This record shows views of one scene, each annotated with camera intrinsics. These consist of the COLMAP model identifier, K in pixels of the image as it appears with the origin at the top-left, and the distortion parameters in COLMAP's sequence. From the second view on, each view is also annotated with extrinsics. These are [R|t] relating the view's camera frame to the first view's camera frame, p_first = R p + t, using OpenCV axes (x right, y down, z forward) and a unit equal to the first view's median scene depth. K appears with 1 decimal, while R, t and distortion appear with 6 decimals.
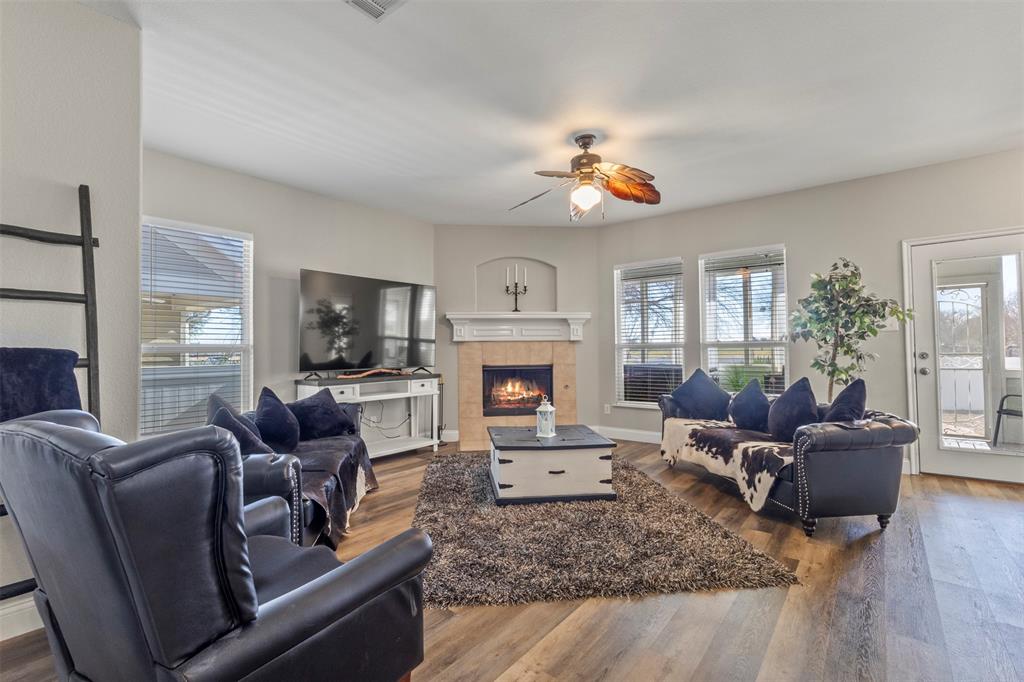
lens RADIAL K [[472.1, 0, 507.9], [0, 472.1, 338.0], [0, 0, 1]] dist [-0.000027, 0.000214]
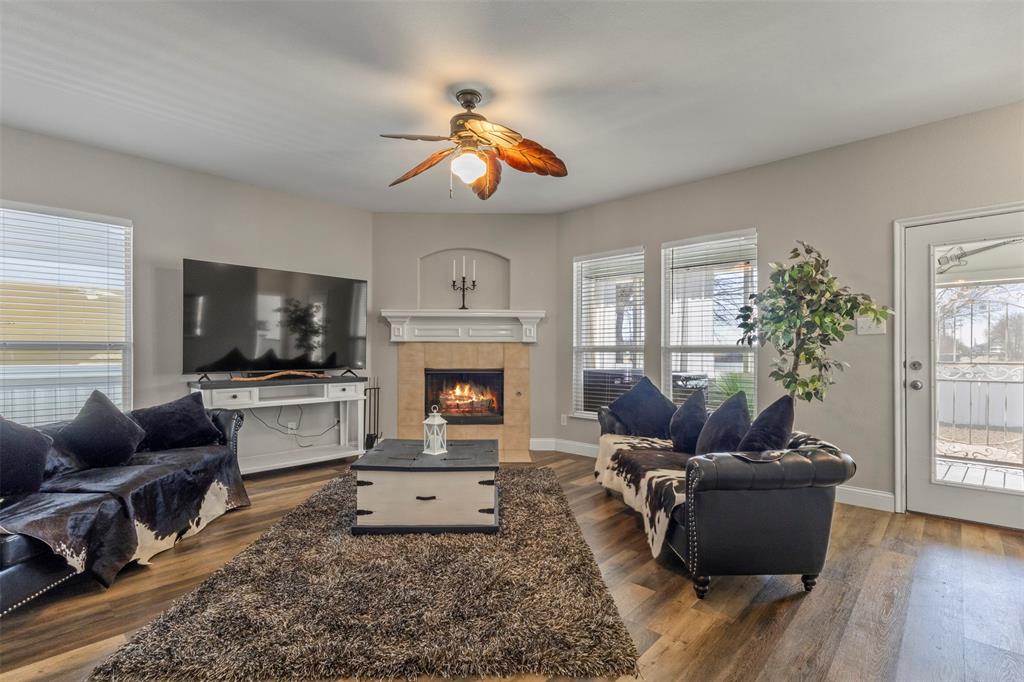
lens RADIAL K [[480.0, 0, 509.5], [0, 480.0, 352.6], [0, 0, 1]] dist [-0.000549, 0.000003]
pose [[0.996724, 0.012892, -0.079846, 0.279685], [-0.010661, 0.999543, 0.028301, -0.000178], [0.080174, -0.027357, 0.996405, 0.148369]]
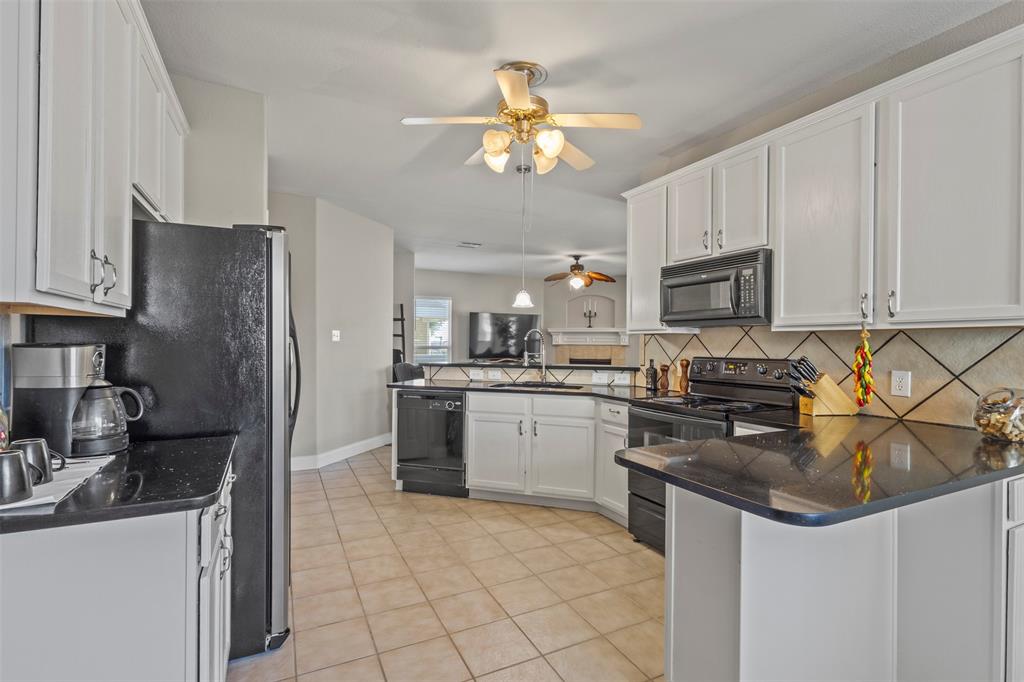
lens RADIAL K [[473.7, 0, 511.6], [0, 473.7, 343.3], [0, 0, 1]] dist [0.001037, 0.000227]
pose [[0.908179, 0.015525, -0.418293, 0.744986], [-0.006079, 0.999696, 0.023905, -0.060162], [0.418537, -0.019167, 0.907998, -1.044418]]
